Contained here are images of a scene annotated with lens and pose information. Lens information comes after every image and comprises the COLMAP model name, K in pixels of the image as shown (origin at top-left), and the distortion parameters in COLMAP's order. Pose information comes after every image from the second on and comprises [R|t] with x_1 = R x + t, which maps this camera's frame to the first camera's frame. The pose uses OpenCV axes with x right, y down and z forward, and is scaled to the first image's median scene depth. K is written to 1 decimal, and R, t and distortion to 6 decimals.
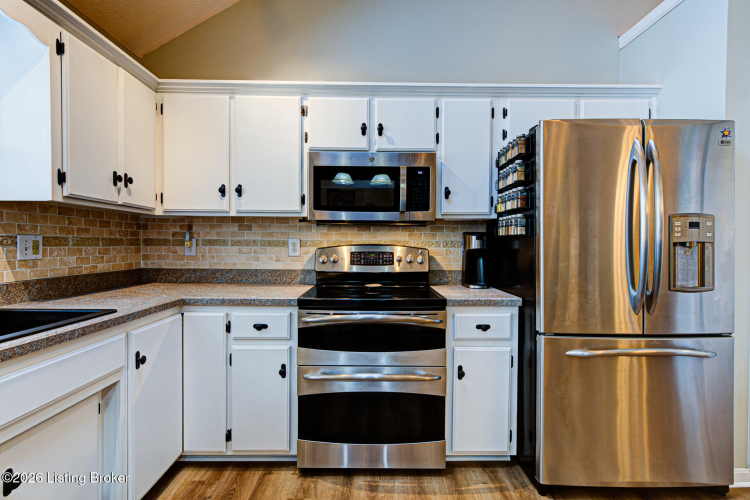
lens RADIAL K [[366.7, 0, 375.0], [0, 366.7, 250.0], [0, 0, 1]] dist [-0.000421, -0.000171]
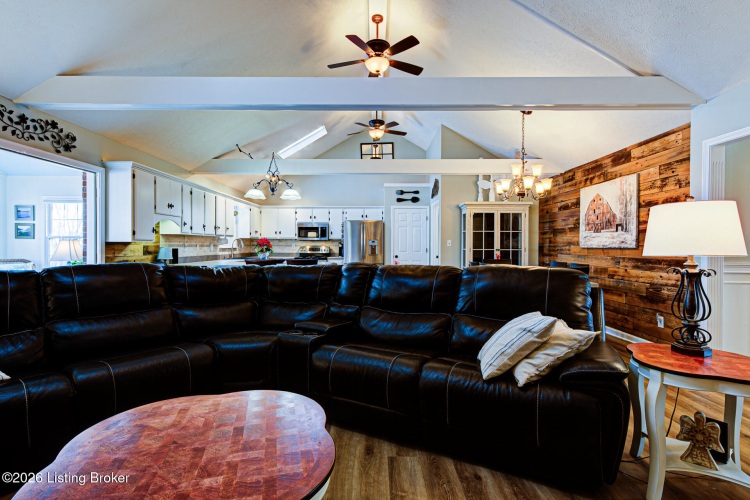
lens RADIAL K [[389.8, 0, 375.0], [0, 389.8, 250.0], [0, 0, 1]] dist [0.000591, 0.000203]
pose [[0.999952, -0.002957, -0.009343, 0.709401], [0.002980, 0.999993, 0.002438, 0.021832], [0.009335, -0.002466, 0.999953, -3.257231]]
